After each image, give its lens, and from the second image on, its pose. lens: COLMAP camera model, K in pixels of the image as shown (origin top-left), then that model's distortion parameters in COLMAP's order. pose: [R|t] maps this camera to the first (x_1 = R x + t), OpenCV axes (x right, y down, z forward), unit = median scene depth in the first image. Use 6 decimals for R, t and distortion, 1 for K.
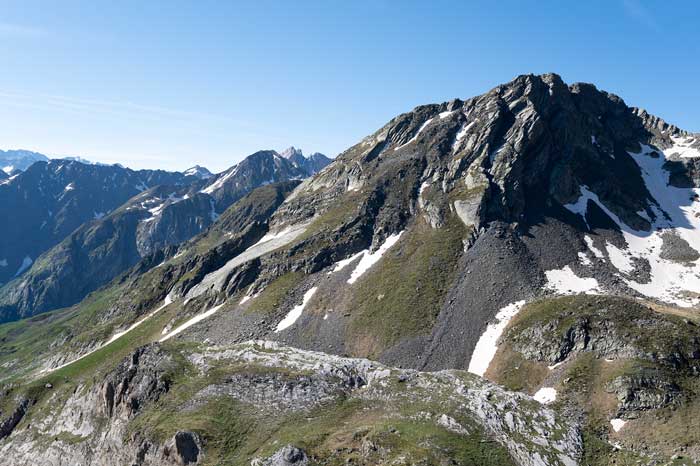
lens RADIAL K [[661.9, 0, 350.0], [0, 661.9, 233.0], [0, 0, 1]] dist [-0.026909, -0.002439]
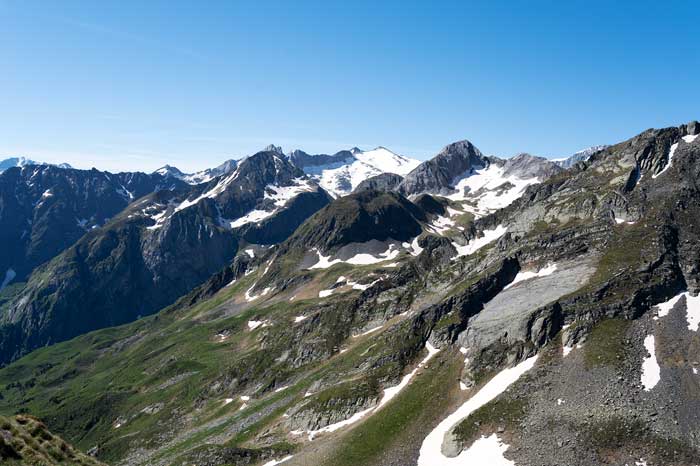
lens RADIAL K [[661.9, 0, 350.0], [0, 661.9, 233.0], [0, 0, 1]] dist [-0.026909, -0.002439]
pose [[0.995696, -0.034151, 0.086153, -0.106439], [0.032987, 0.999345, 0.014894, -0.017526], [-0.086605, -0.011988, 0.996171, 0.020889]]
